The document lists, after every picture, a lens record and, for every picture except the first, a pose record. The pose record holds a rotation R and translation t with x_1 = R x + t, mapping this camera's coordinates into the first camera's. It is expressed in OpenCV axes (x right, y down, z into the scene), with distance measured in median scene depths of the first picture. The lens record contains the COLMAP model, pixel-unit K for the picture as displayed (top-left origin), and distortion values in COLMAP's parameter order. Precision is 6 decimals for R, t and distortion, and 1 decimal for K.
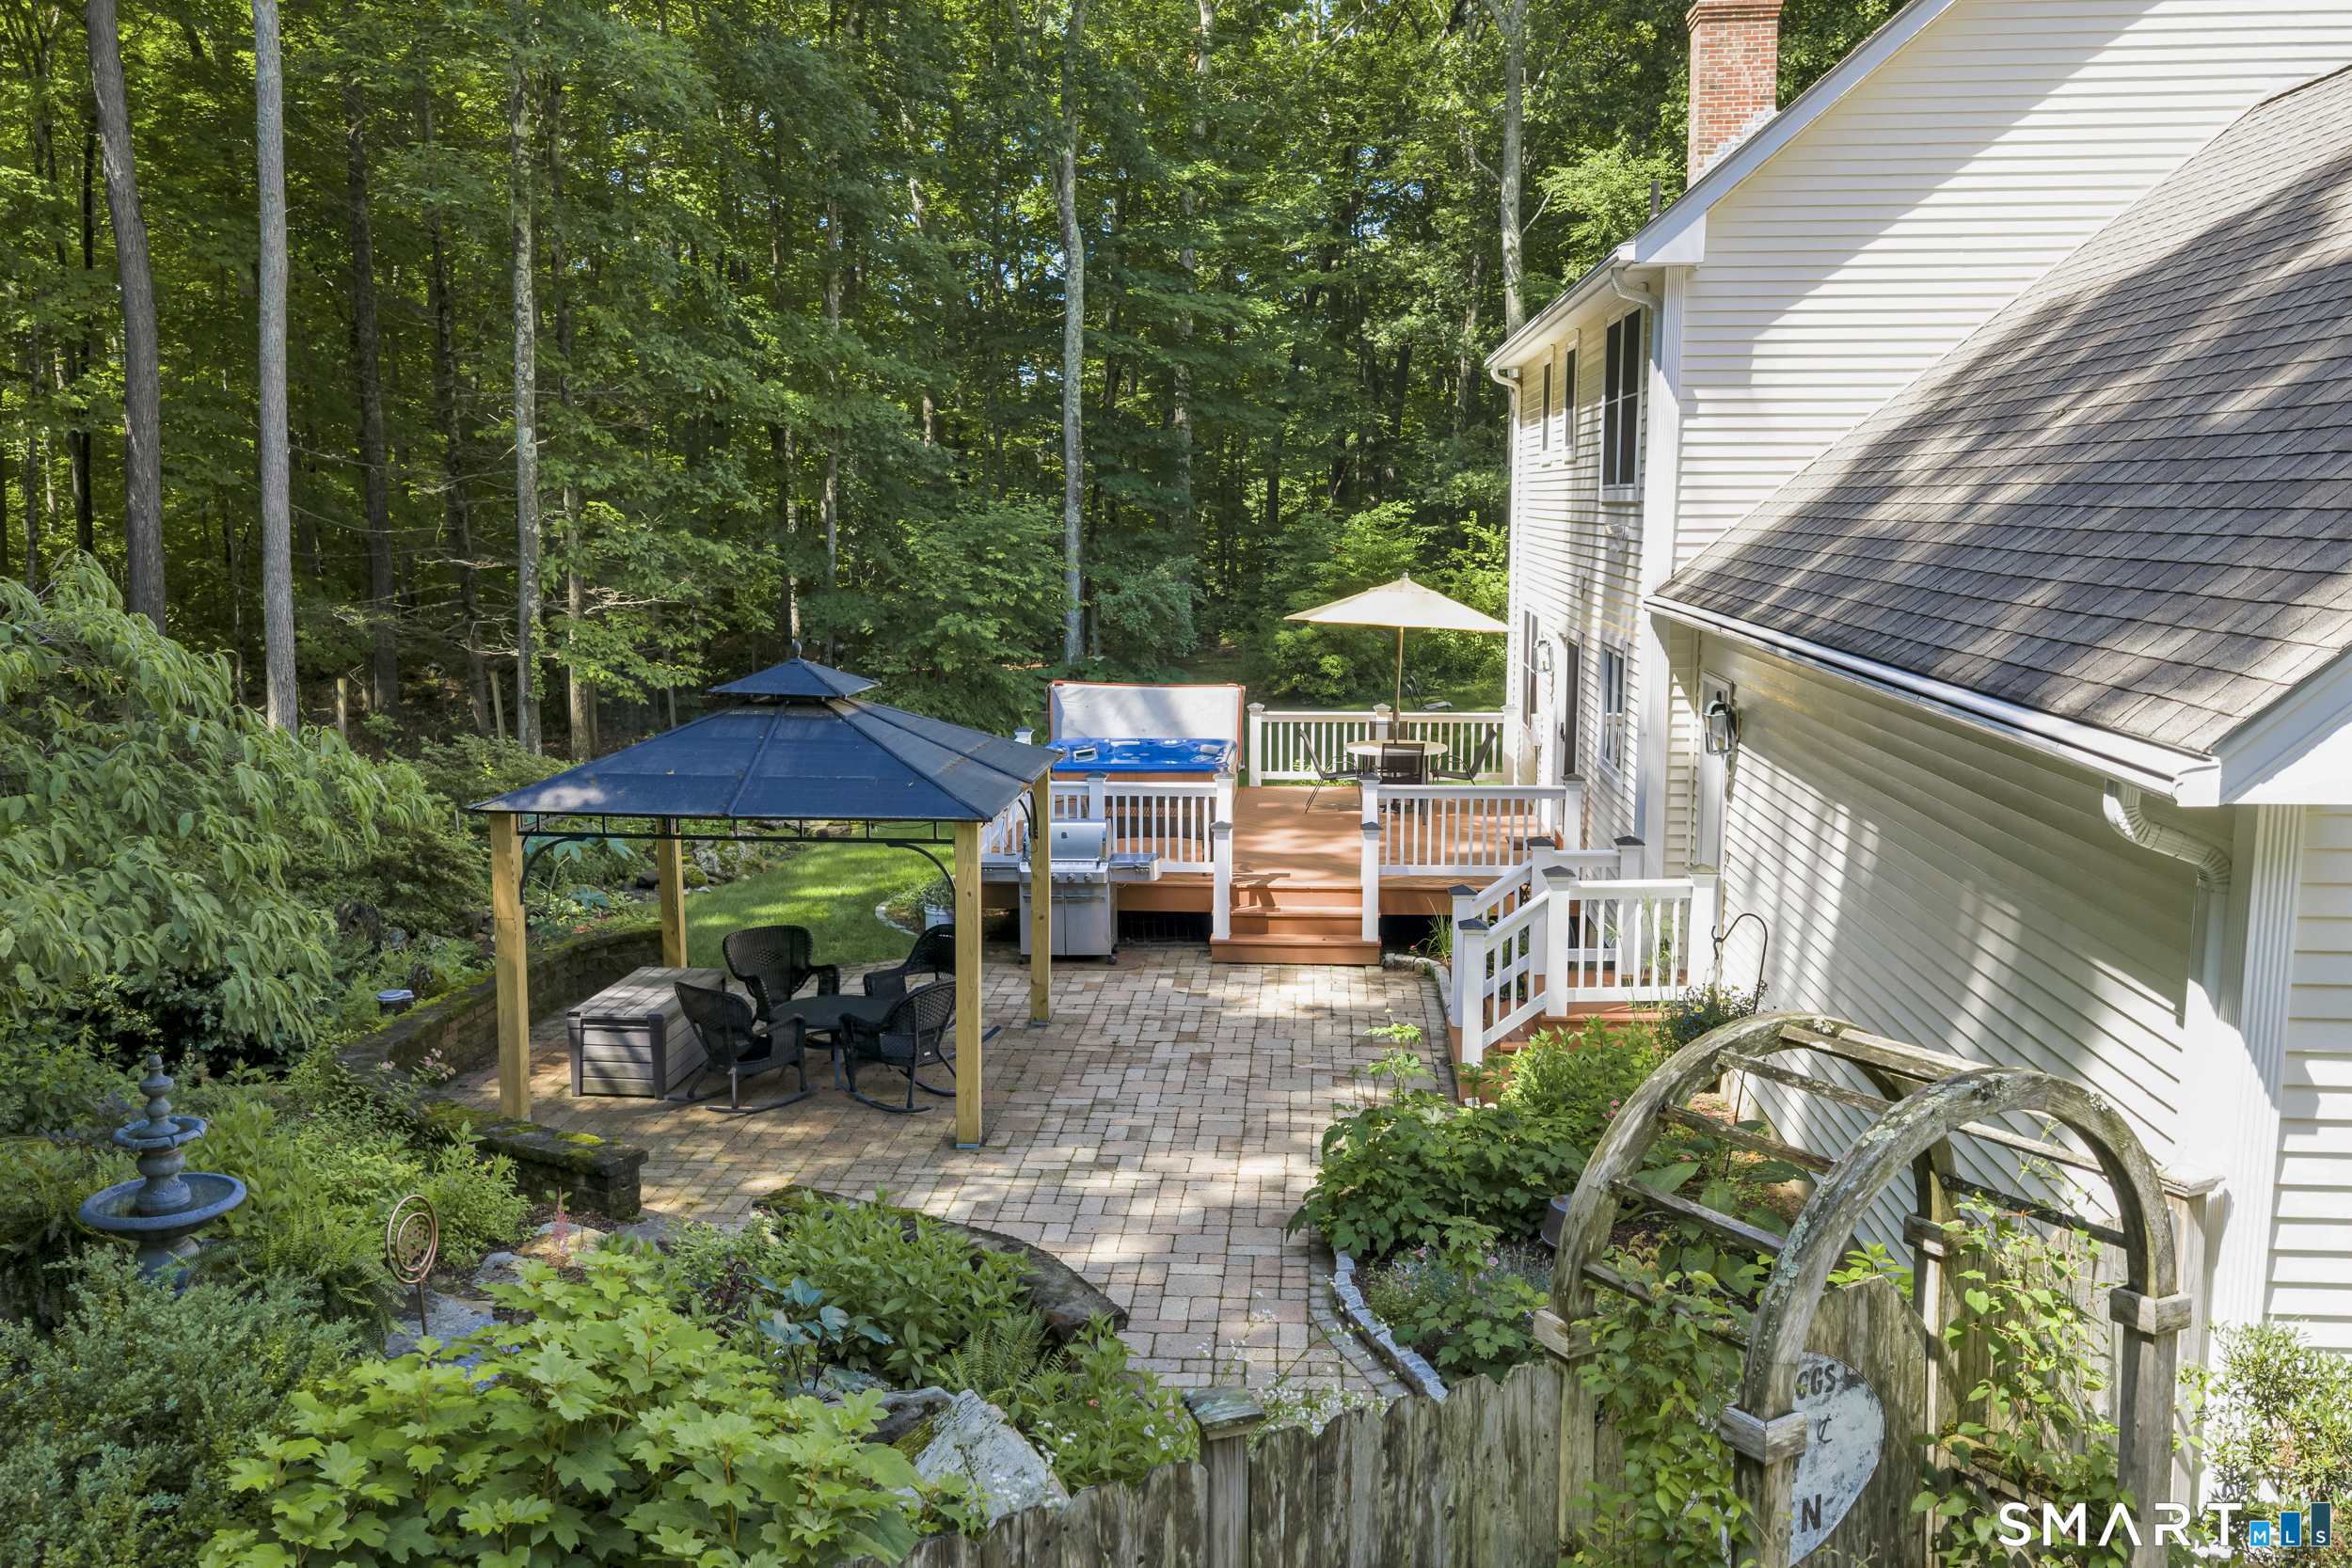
lens RADIAL K [[1933.4, 0, 1176.0], [0, 1933.4, 784.0], [0, 0, 1]] dist [0.007364, -0.013409]
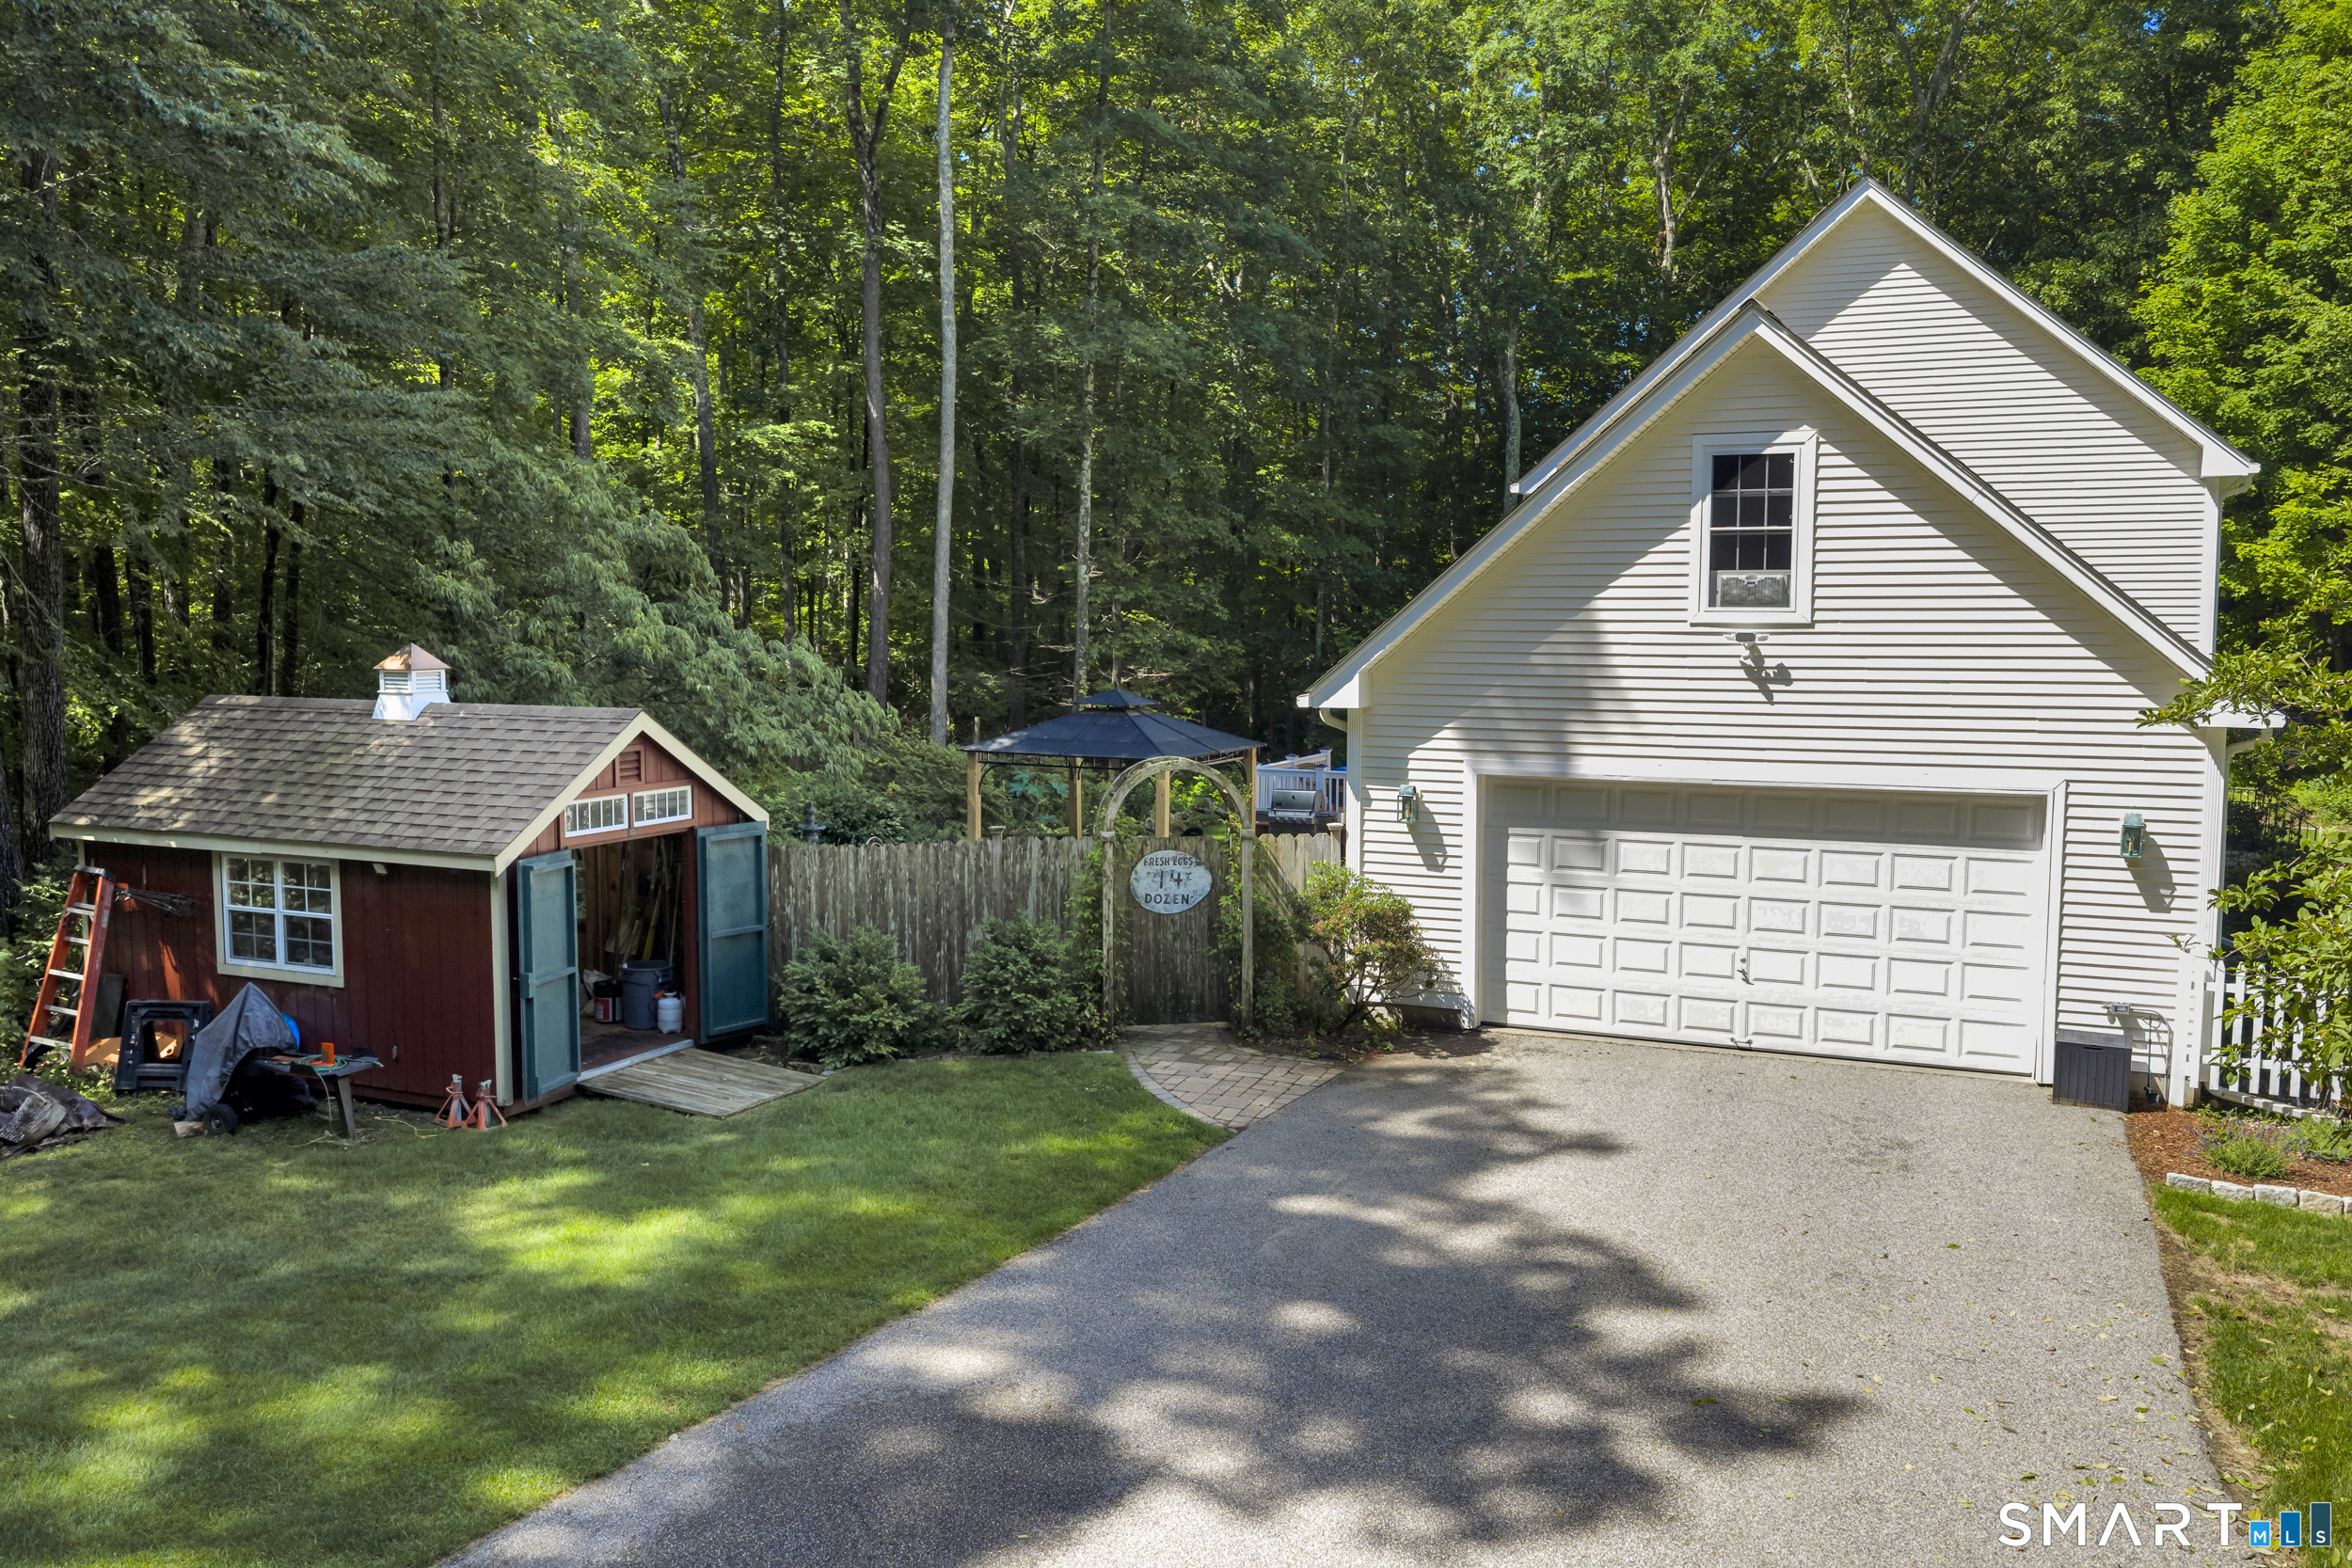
lens RADIAL K [[1933.4, 0, 1176.0], [0, 1933.4, 784.0], [0, 0, 1]] dist [0.007364, -0.013409]
pose [[0.935270, 0.033542, -0.352343, 1.151173], [-0.051610, 0.997783, -0.042008, 0.229527], [0.350153, 0.057473, 0.934927, -1.748537]]
